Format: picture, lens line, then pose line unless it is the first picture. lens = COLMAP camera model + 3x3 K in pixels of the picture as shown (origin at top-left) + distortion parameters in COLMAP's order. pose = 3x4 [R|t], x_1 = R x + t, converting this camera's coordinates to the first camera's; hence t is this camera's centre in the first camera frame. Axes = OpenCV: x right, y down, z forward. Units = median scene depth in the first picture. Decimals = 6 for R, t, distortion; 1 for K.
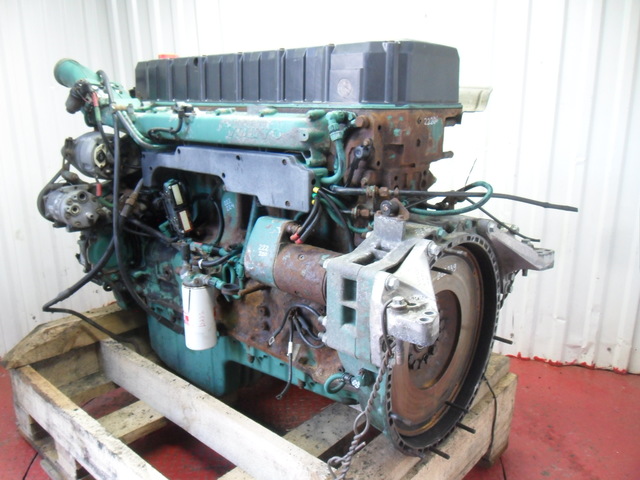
lens RADIAL K [[521.9, 0, 320.0], [0, 521.9, 240.0], [0, 0, 1]] dist [-0.015917, -0.010124]
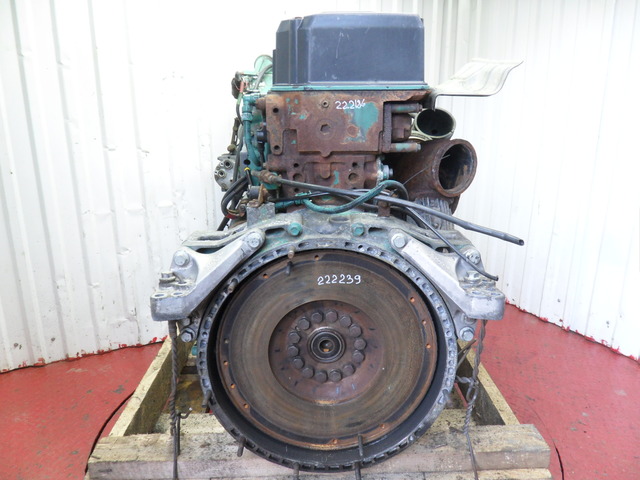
lens RADIAL K [[521.9, 0, 320.0], [0, 521.9, 240.0], [0, 0, 1]] dist [-0.015917, -0.010124]
pose [[0.671789, 0.192599, -0.715266, 0.695330], [-0.182615, 0.978865, 0.092063, -0.065989], [0.717880, 0.068772, 0.692762, 0.317093]]
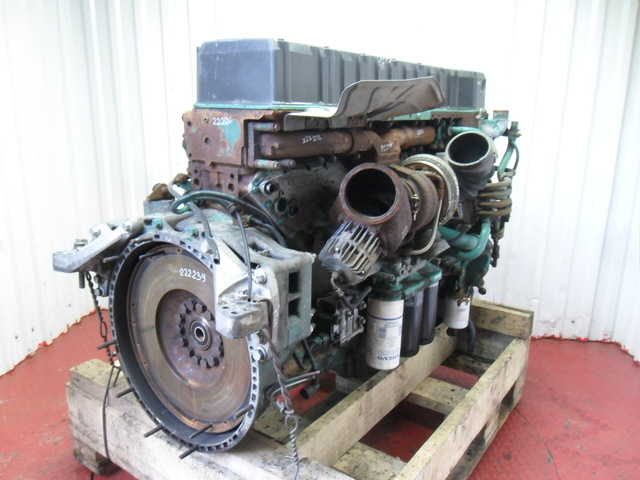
lens RADIAL K [[521.9, 0, 320.0], [0, 521.9, 240.0], [0, 0, 1]] dist [-0.015917, -0.010124]
pose [[0.092845, 0.245881, -0.964843, 0.996123], [-0.276482, 0.937287, 0.212253, -0.229535], [0.956524, 0.247056, 0.155004, 0.894147]]
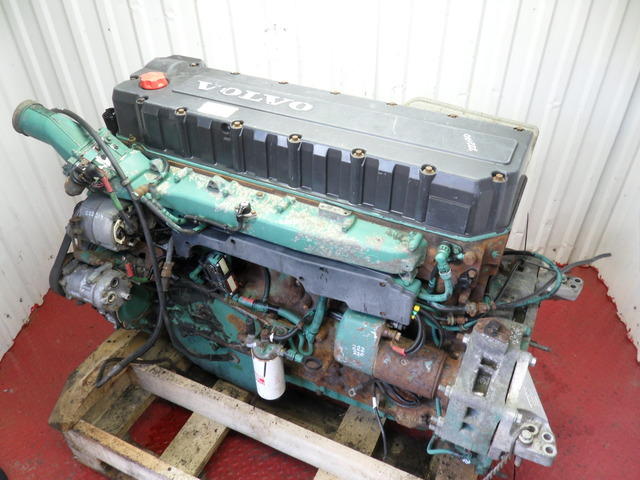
lens RADIAL K [[521.9, 0, 320.0], [0, 521.9, 240.0], [0, 0, 1]] dist [-0.015917, -0.010124]
pose [[0.962423, -0.180449, 0.202931, -0.308120], [0.083720, 0.908053, 0.410404, -0.537709], [-0.258329, -0.377993, 0.889038, 0.138573]]
